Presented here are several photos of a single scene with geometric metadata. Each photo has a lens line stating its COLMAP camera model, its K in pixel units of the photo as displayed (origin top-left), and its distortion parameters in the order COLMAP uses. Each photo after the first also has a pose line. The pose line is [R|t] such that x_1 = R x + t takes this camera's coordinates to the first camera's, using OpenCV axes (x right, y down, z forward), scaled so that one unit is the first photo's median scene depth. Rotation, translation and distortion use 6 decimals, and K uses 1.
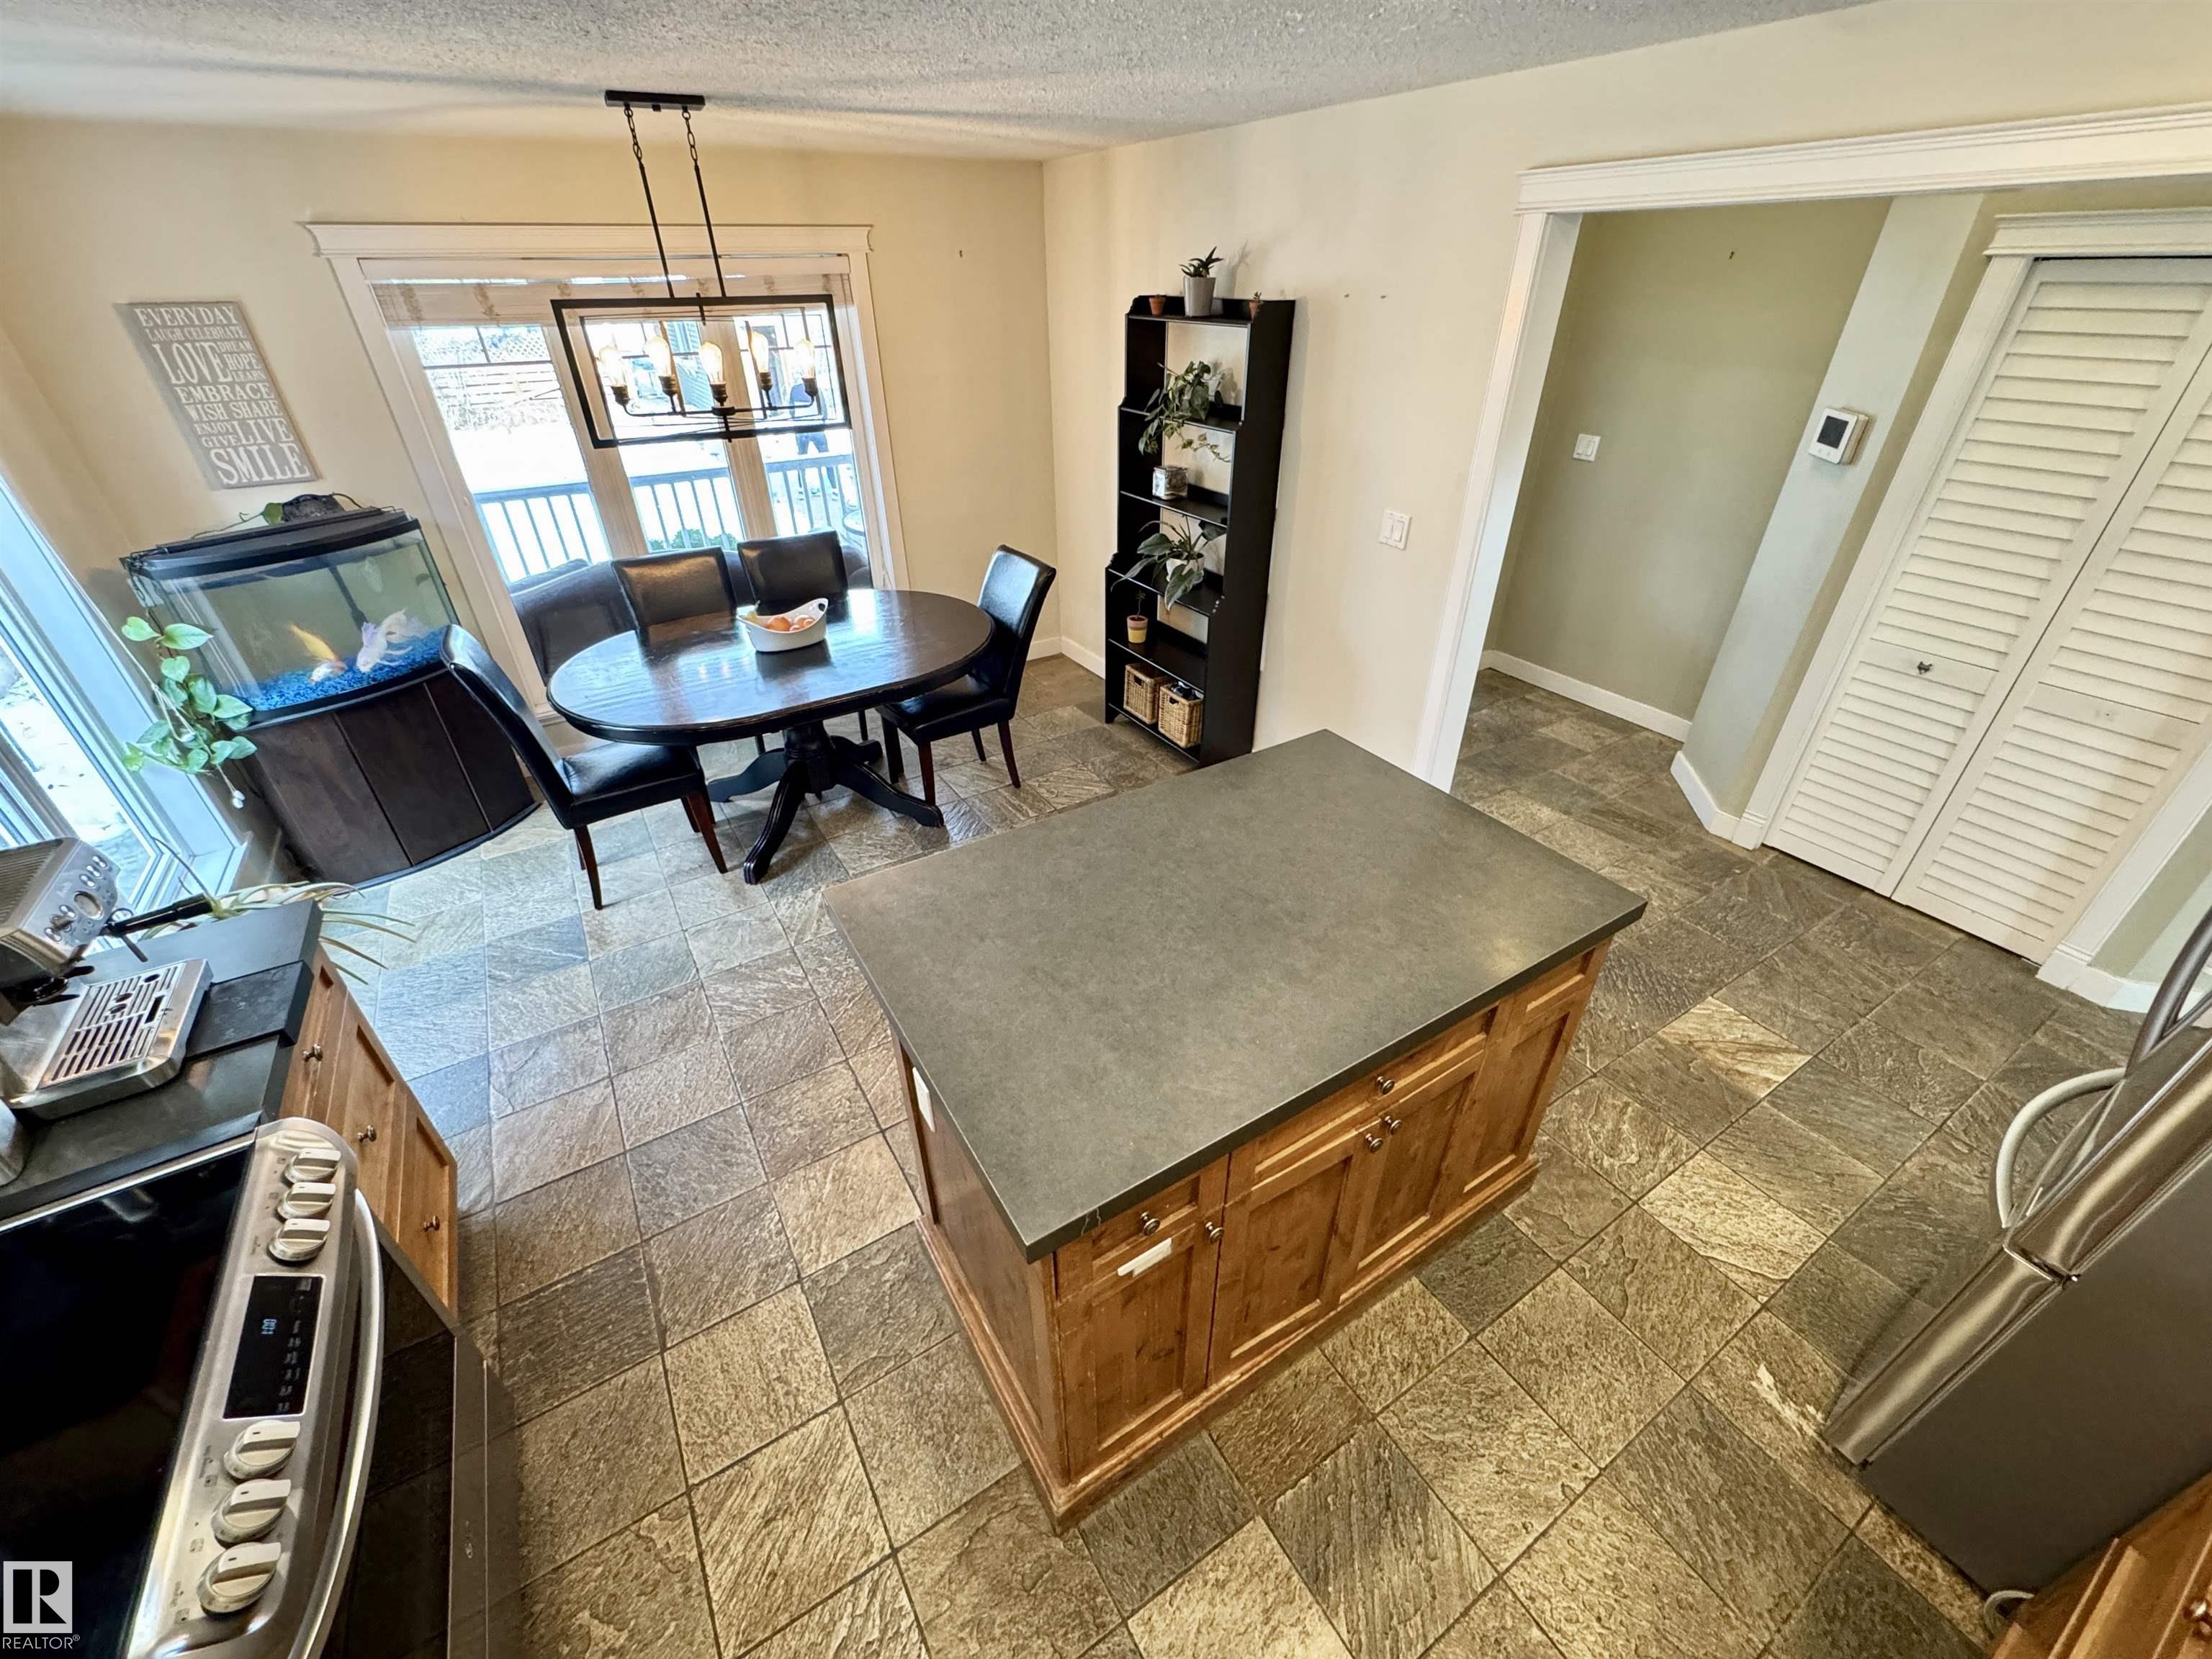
lens RADIAL K [[880.3, 0, 1103.1], [0, 880.3, 828.7], [0, 0, 1]] dist [-0.005201, 0.001216]
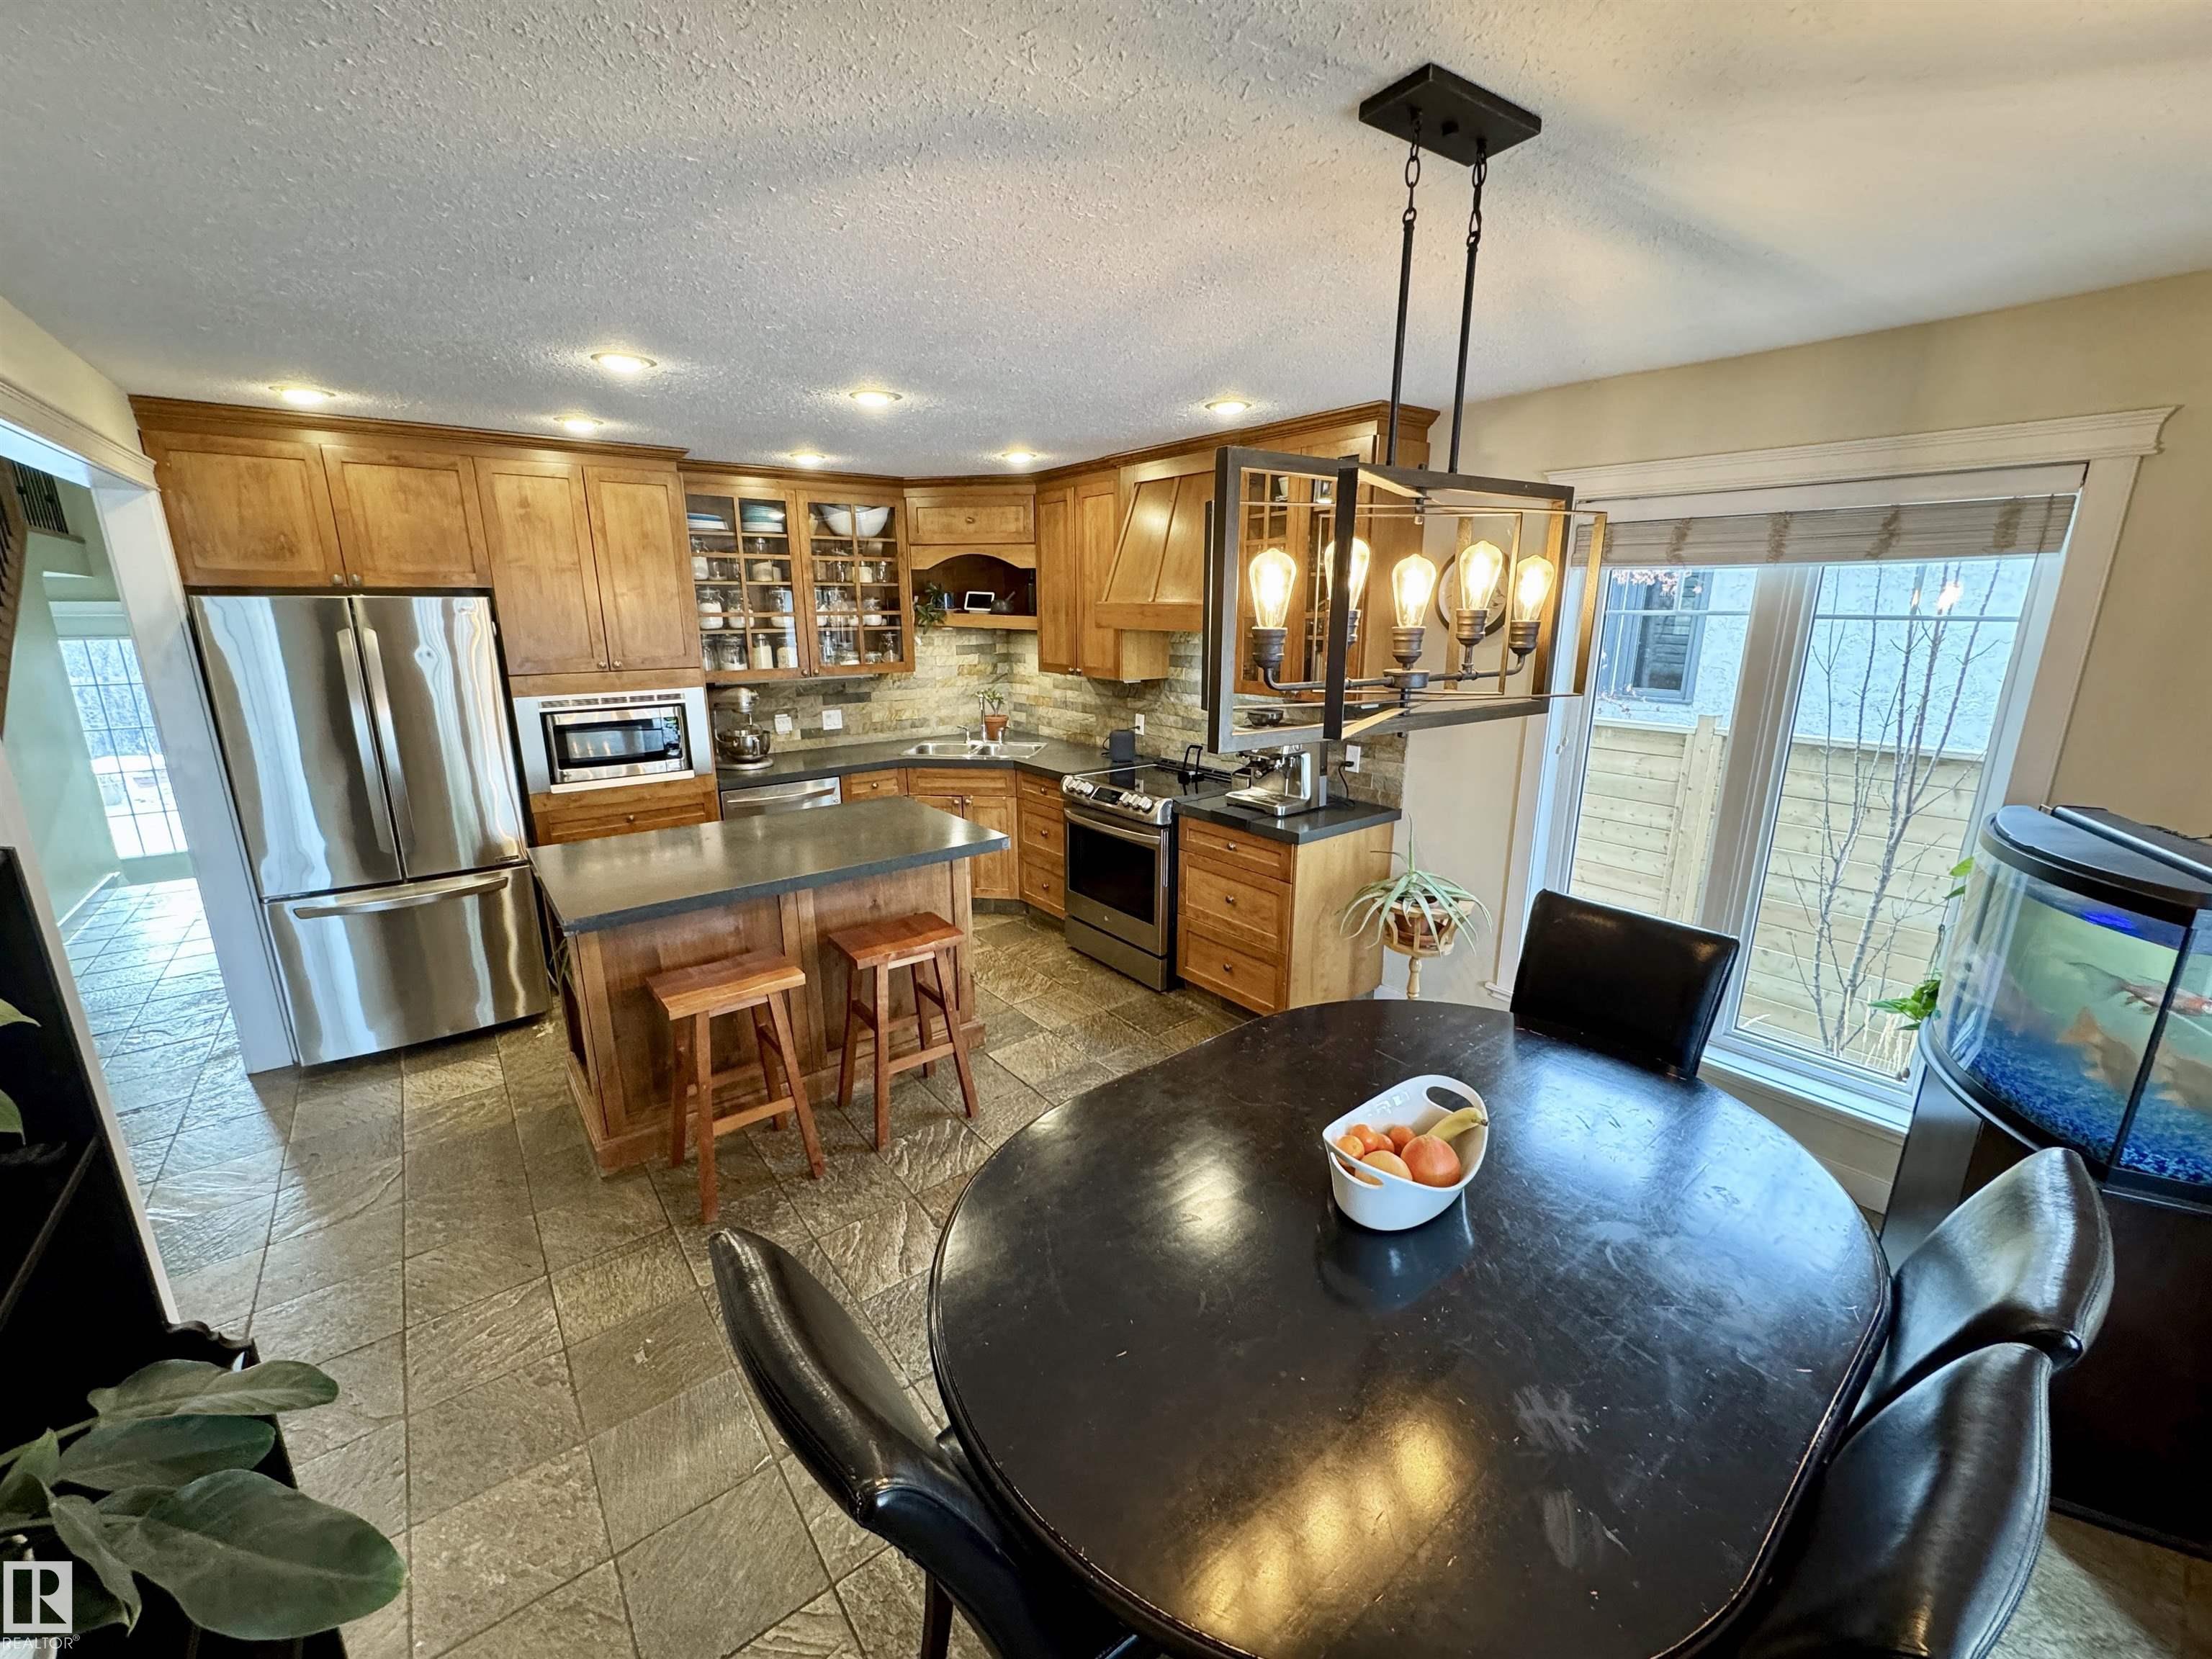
lens RADIAL K [[878.4, 0, 1103.5], [0, 878.4, 829.2], [0, 0, 1]] dist [-0.003339, 0.000554]
pose [[-0.993732, 0.039808, -0.104457, -0.251217], [-0.049121, 0.683895, 0.727925, -0.949493], [0.100415, 0.728494, -0.677653, 1.697286]]
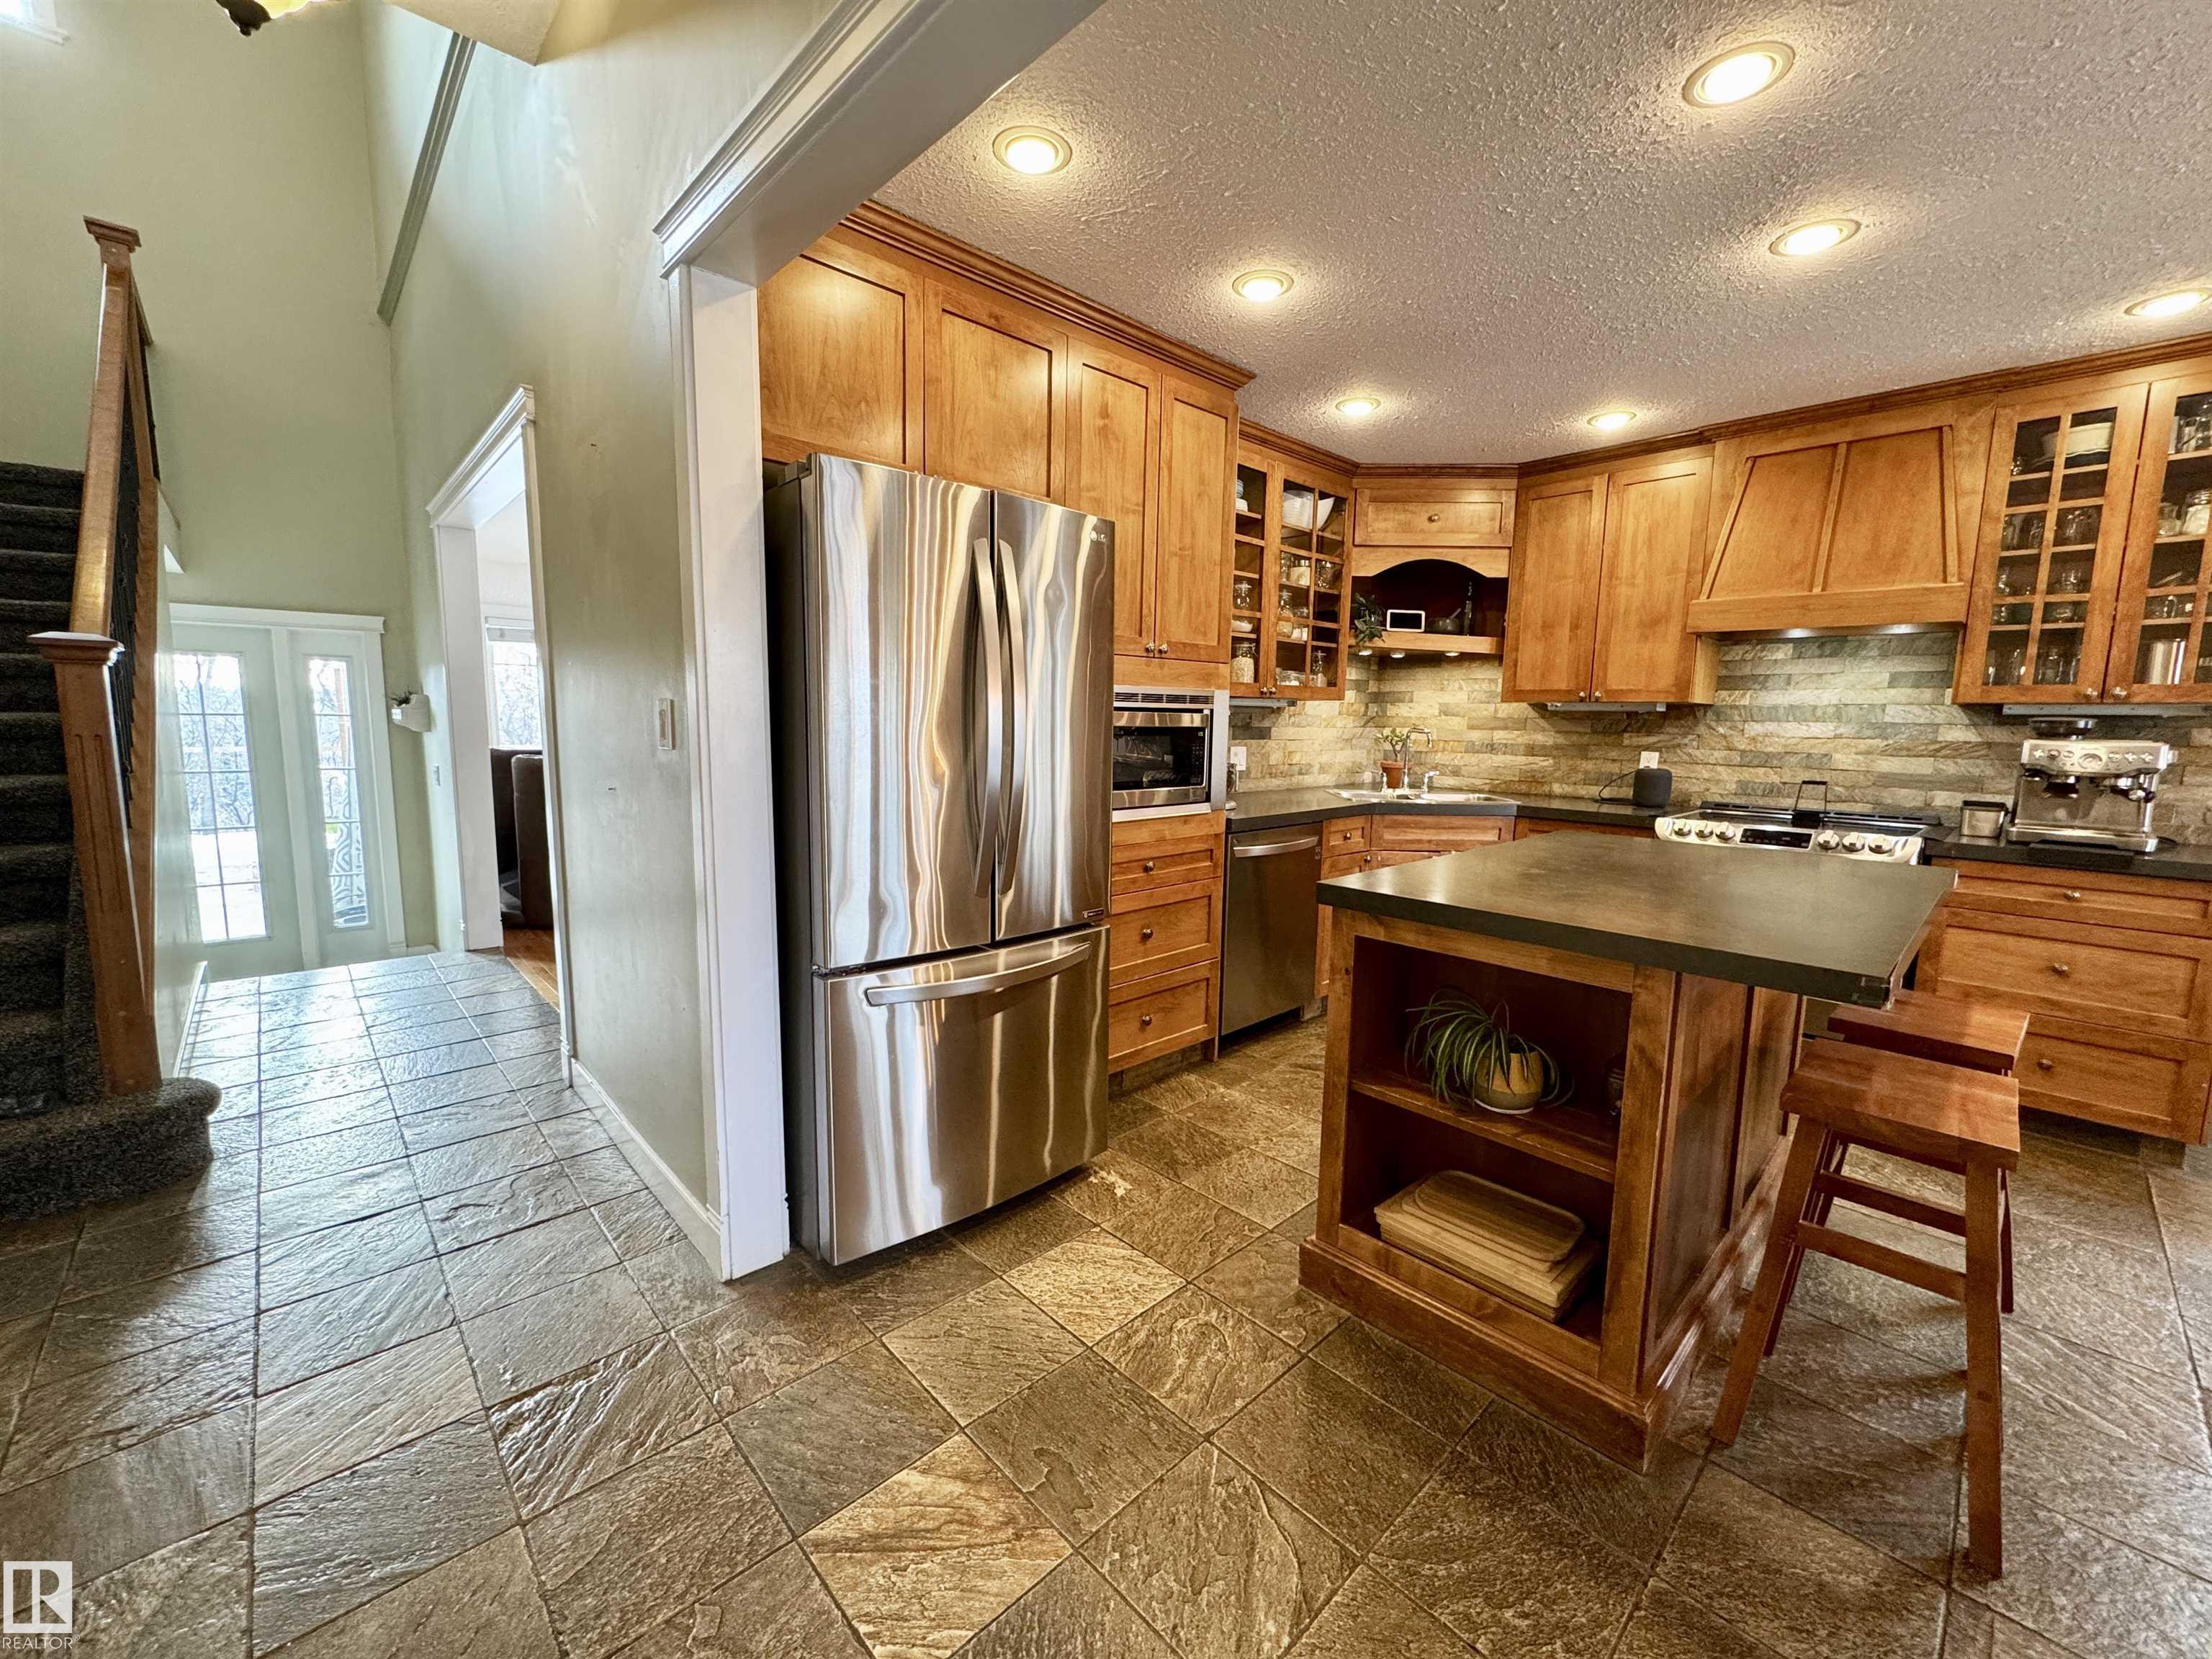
lens RADIAL K [[880.3, 0, 1103.1], [0, 880.3, 828.7], [0, 0, 1]] dist [-0.005201, 0.001216]
pose [[-0.979755, 0.019515, -0.199247, 0.814619], [-0.112980, 0.767720, 0.630747, -0.458406], [0.165275, 0.640488, -0.749972, 1.286192]]
